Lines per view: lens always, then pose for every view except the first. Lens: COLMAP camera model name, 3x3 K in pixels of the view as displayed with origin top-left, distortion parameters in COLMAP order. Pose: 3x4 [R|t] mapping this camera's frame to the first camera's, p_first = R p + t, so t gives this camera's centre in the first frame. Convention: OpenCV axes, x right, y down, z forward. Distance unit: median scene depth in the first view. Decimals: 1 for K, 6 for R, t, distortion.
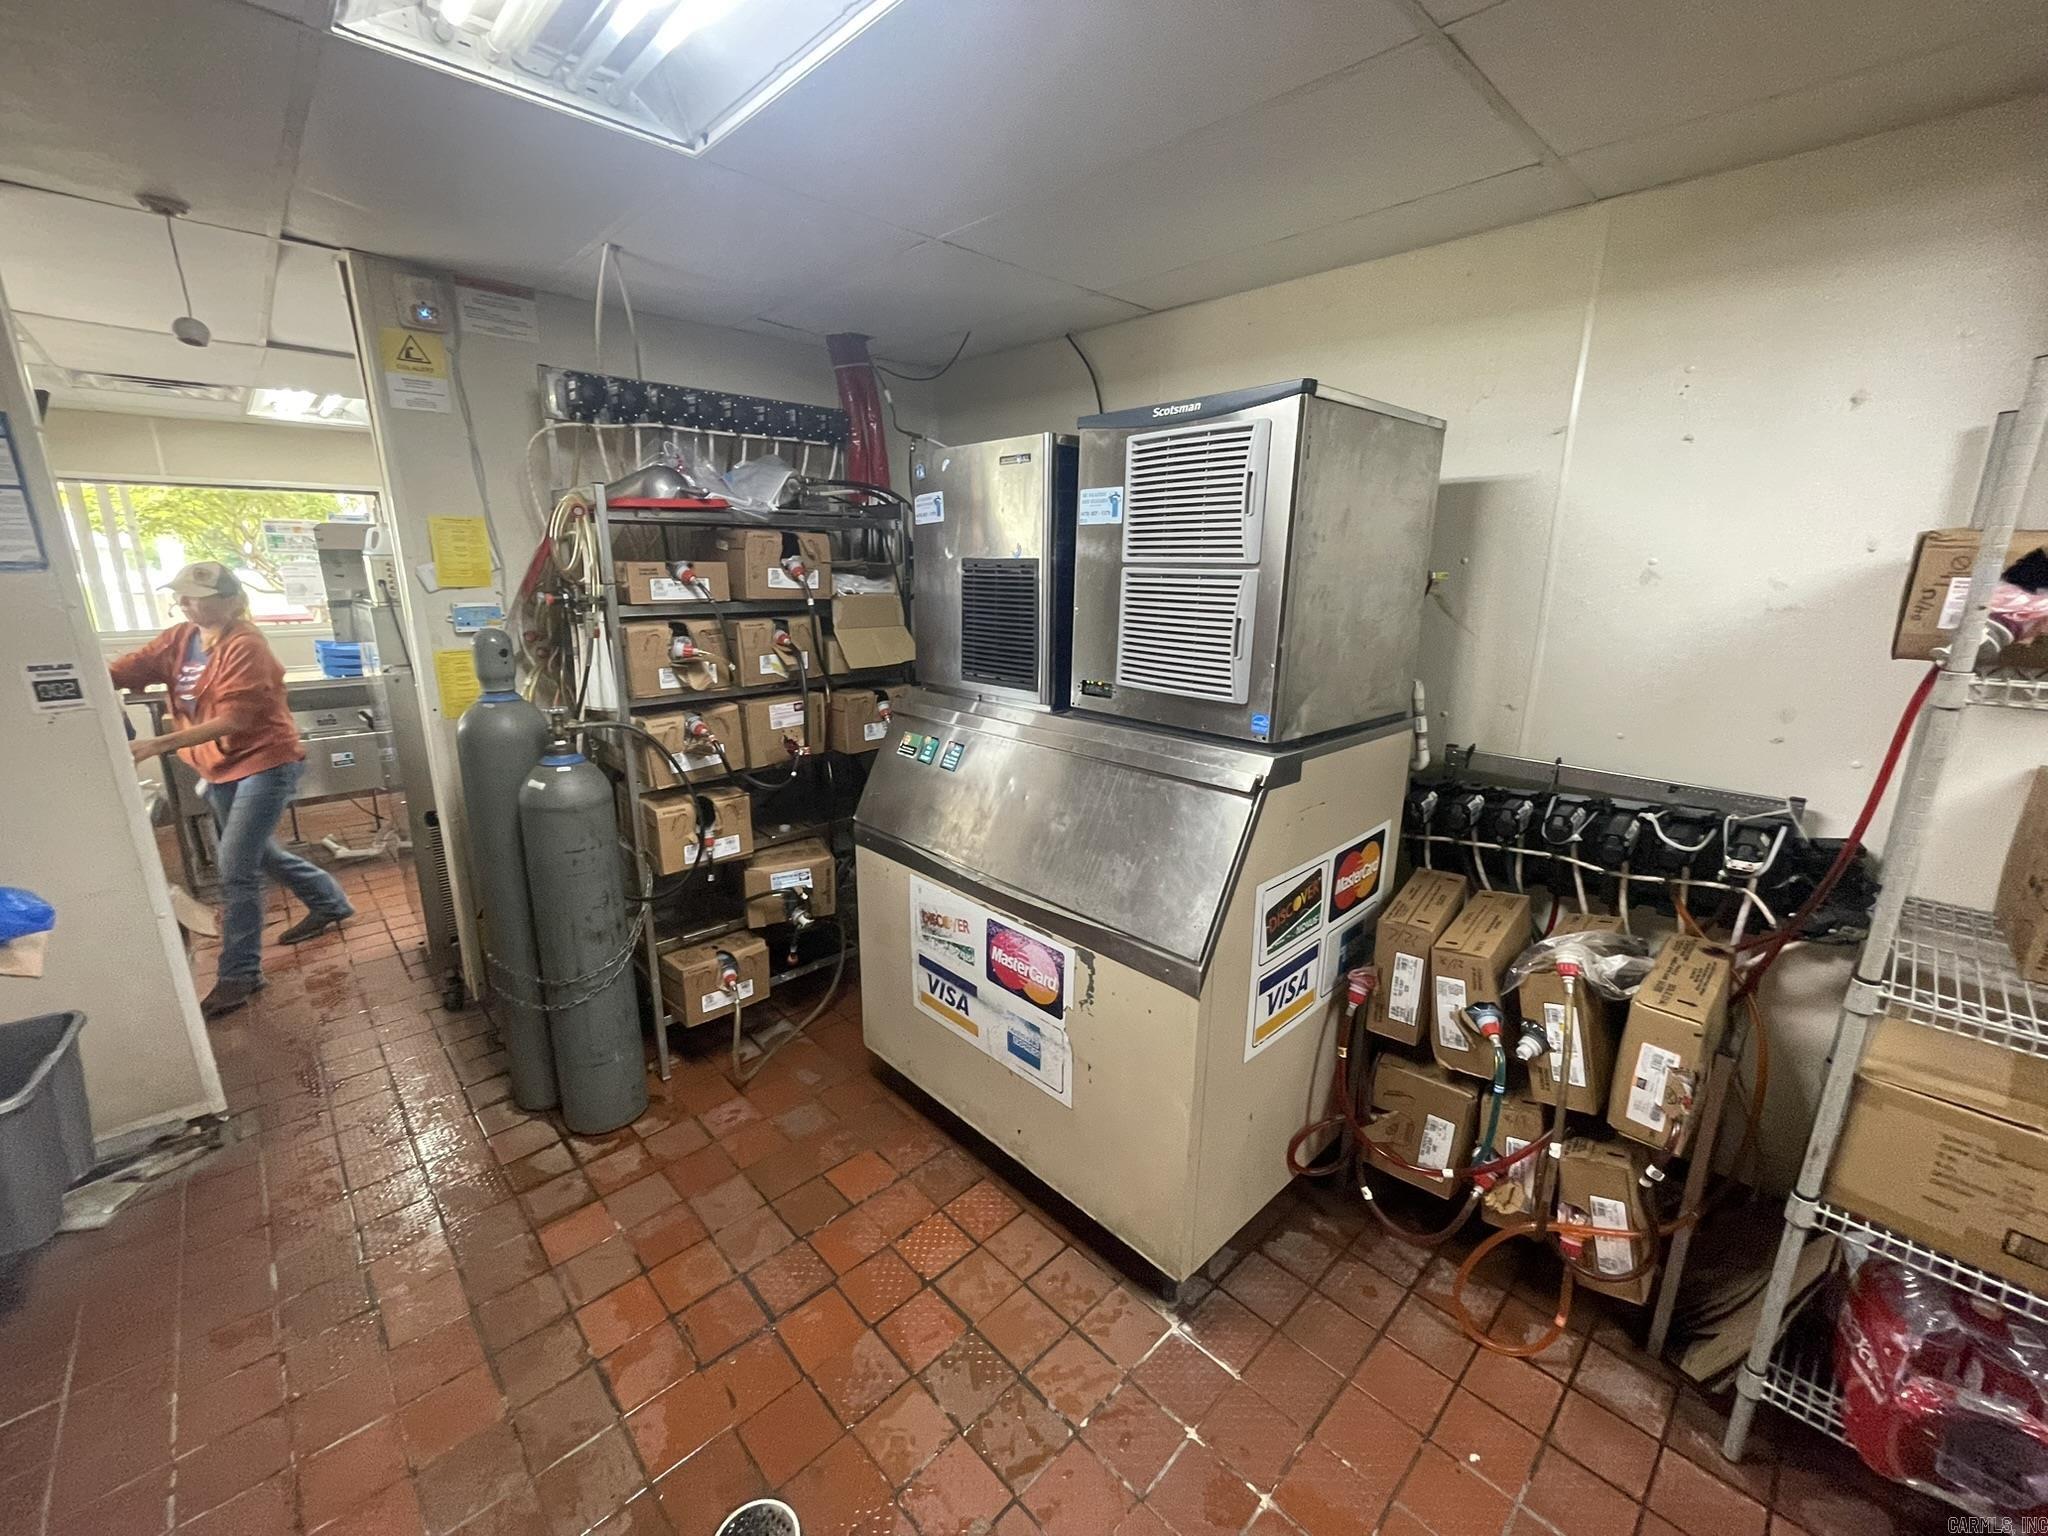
lens RADIAL K [[826.5, 0, 1018.9], [0, 826.5, 773.9], [0, 0, 1]] dist [-0.002189, -0.000482]
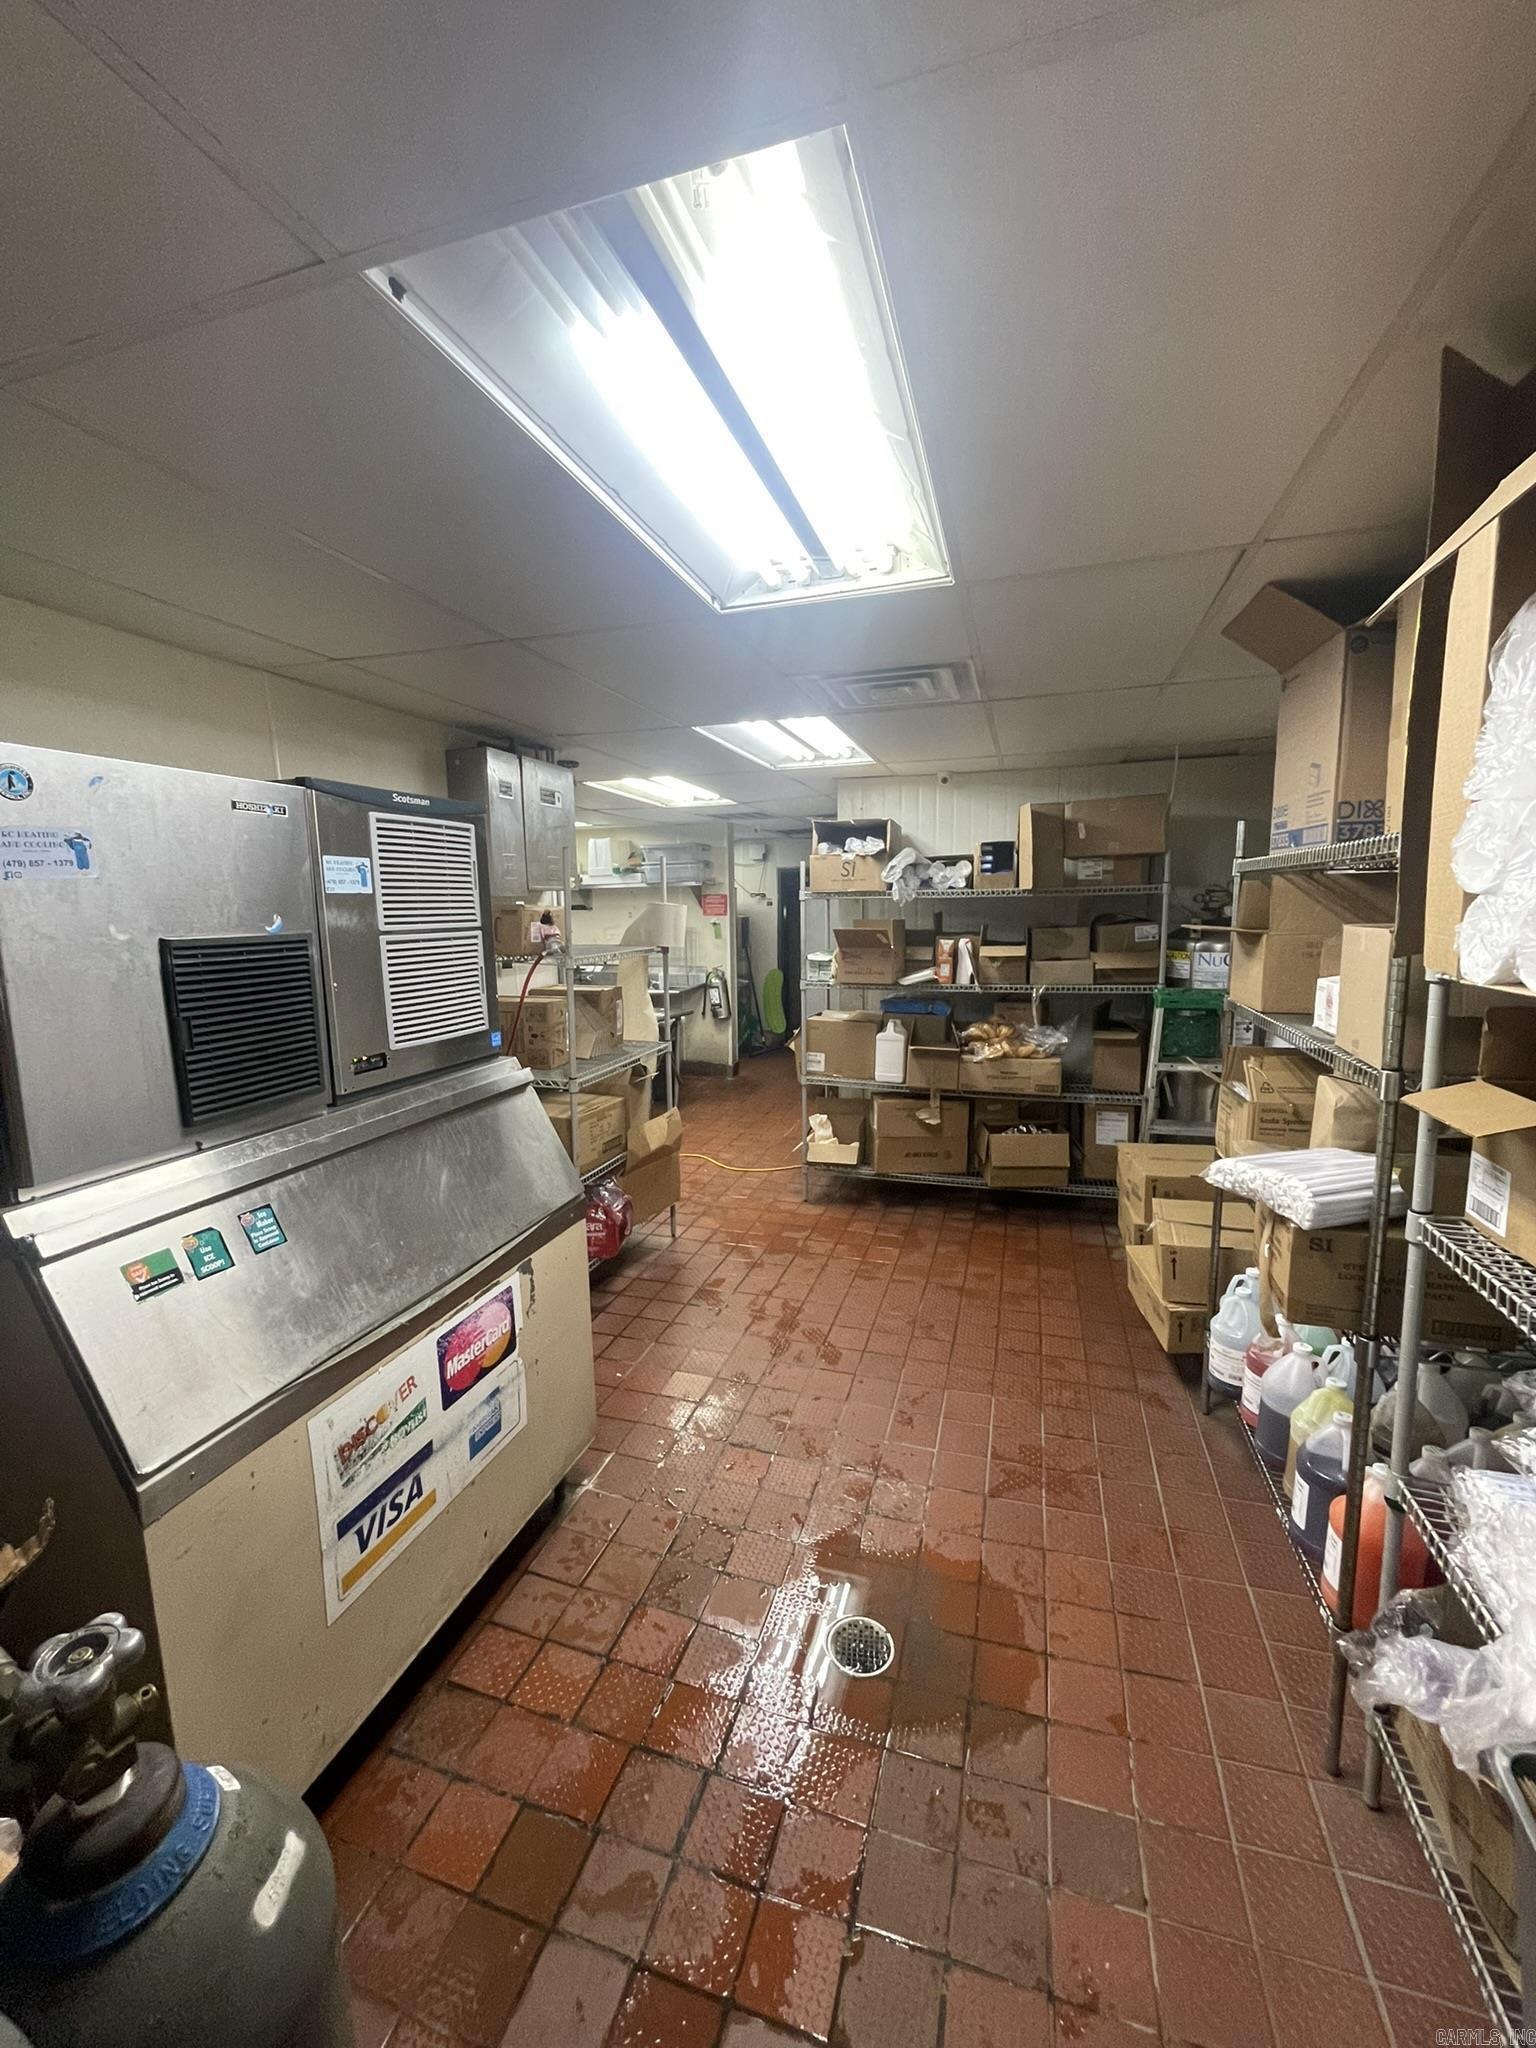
lens RADIAL K [[826.5, 0, 763.6], [0, 826.5, 1020.0], [0, 0, 1]] dist [-0.002189, -0.000482]
pose [[-0.479060, -0.124195, 0.868952, -0.995080], [0.230637, 0.937348, 0.261123, -0.310322], [-0.846940, 0.325506, -0.420402, 1.064335]]
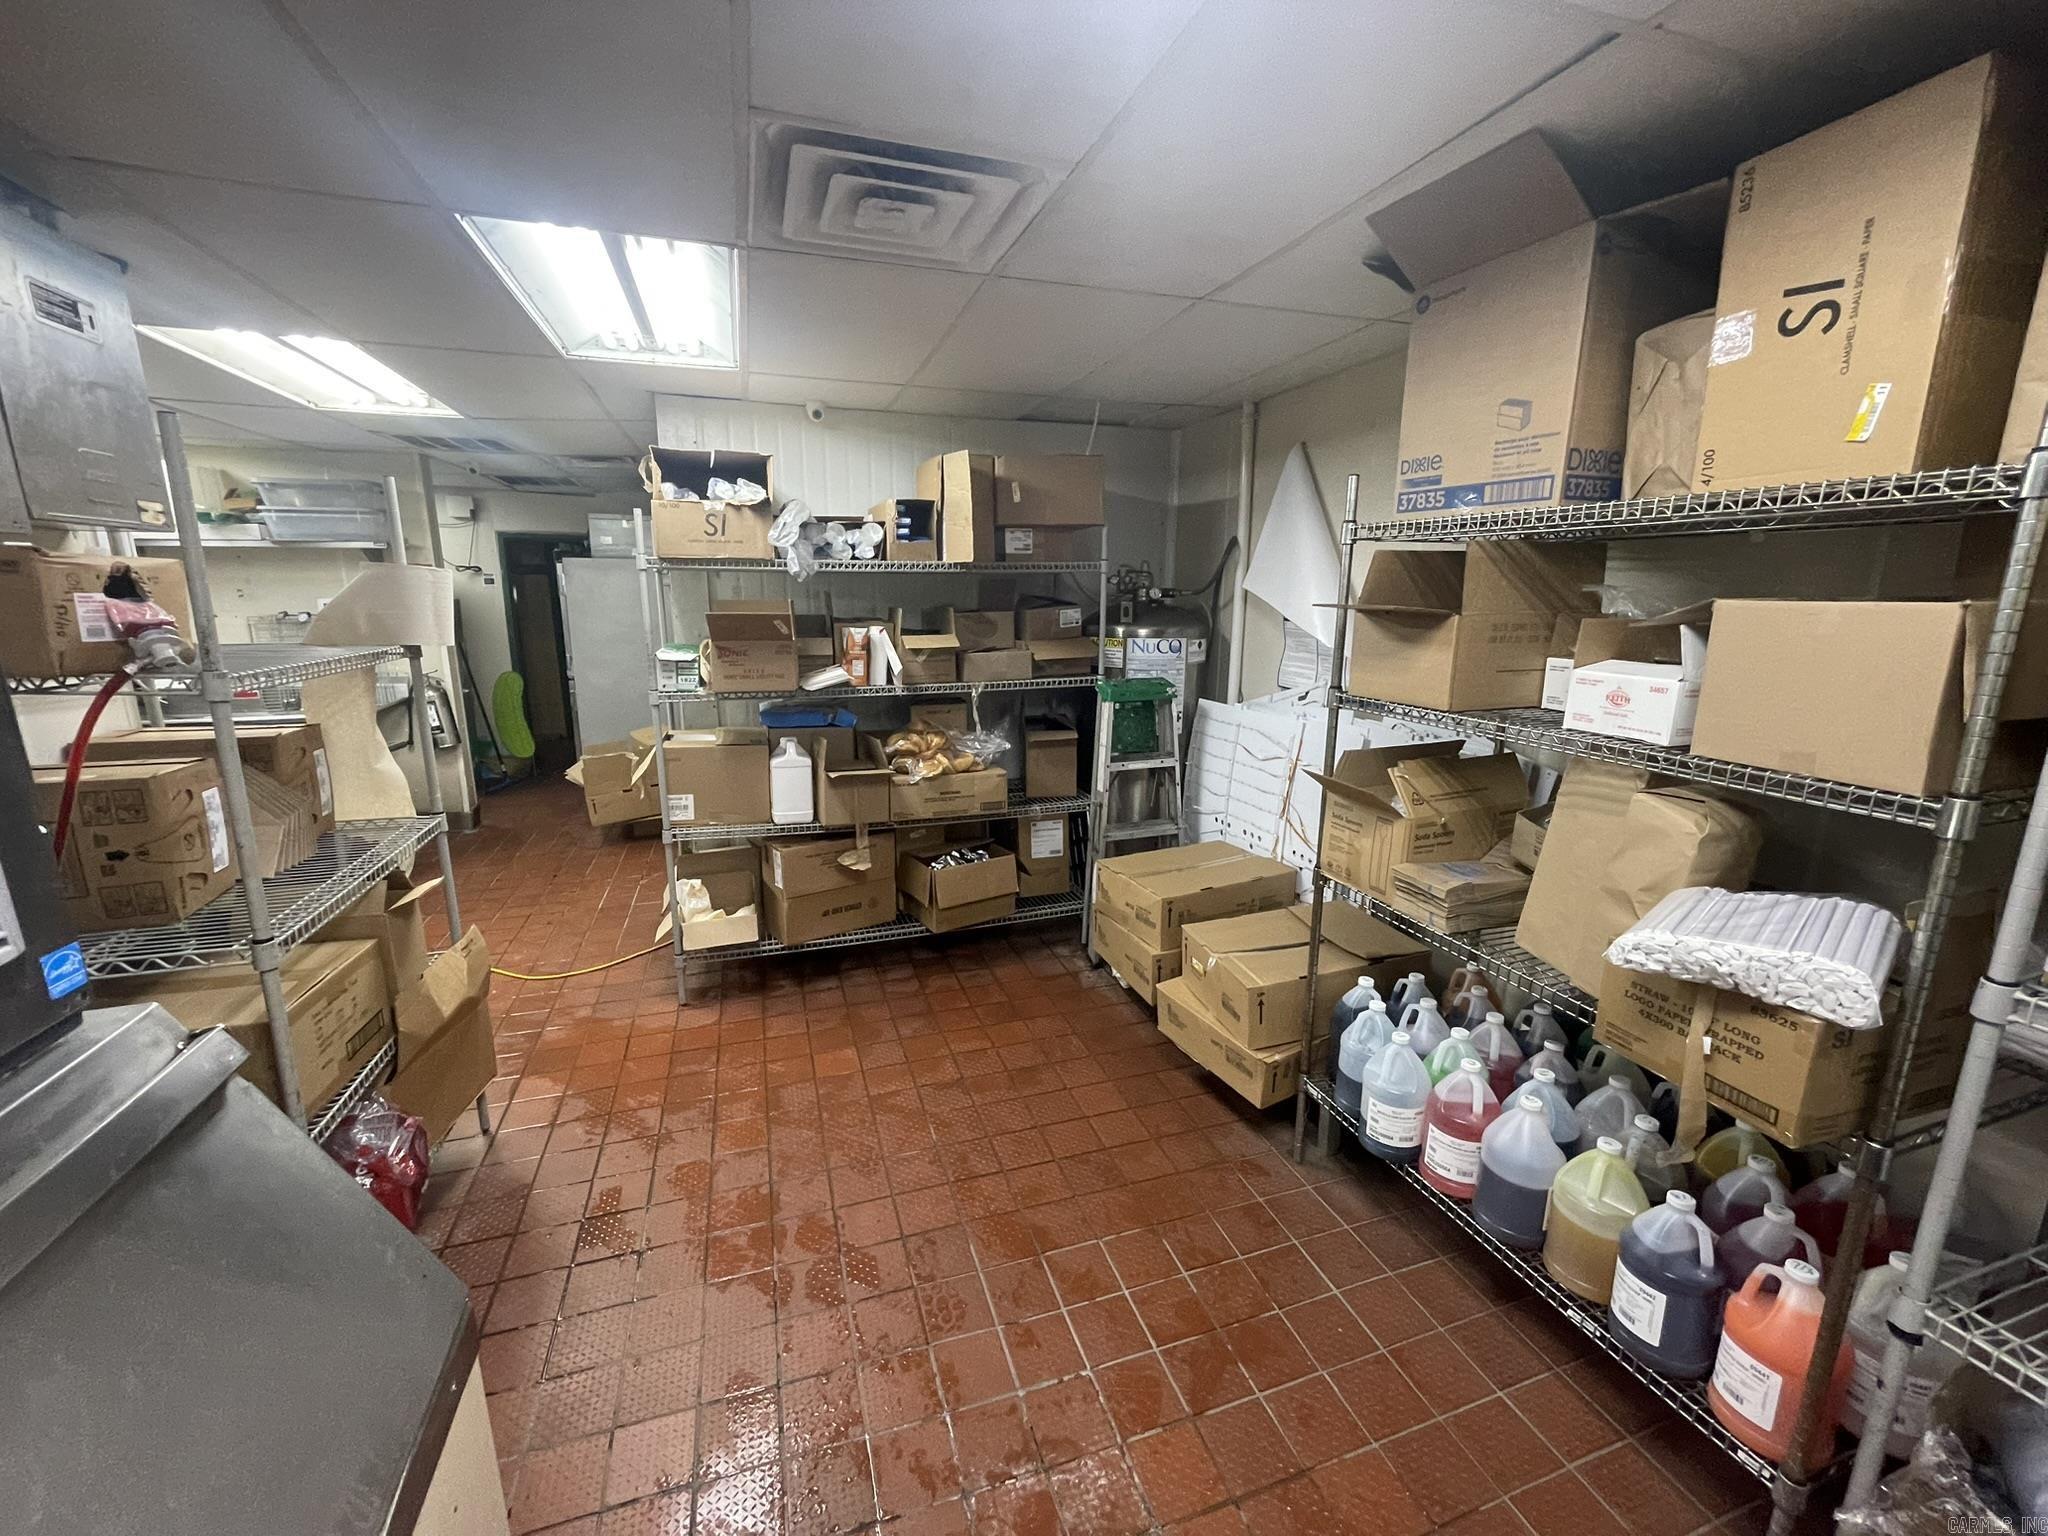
lens RADIAL K [[826.5, 0, 1022.5], [0, 826.5, 769.7], [0, 0, 1]] dist [-0.002189, -0.000482]
pose [[-0.902580, -0.104020, 0.417767, -0.268016], [0.096959, 0.896330, 0.432657, -0.252378], [-0.419461, 0.431014, -0.798924, 0.968275]]
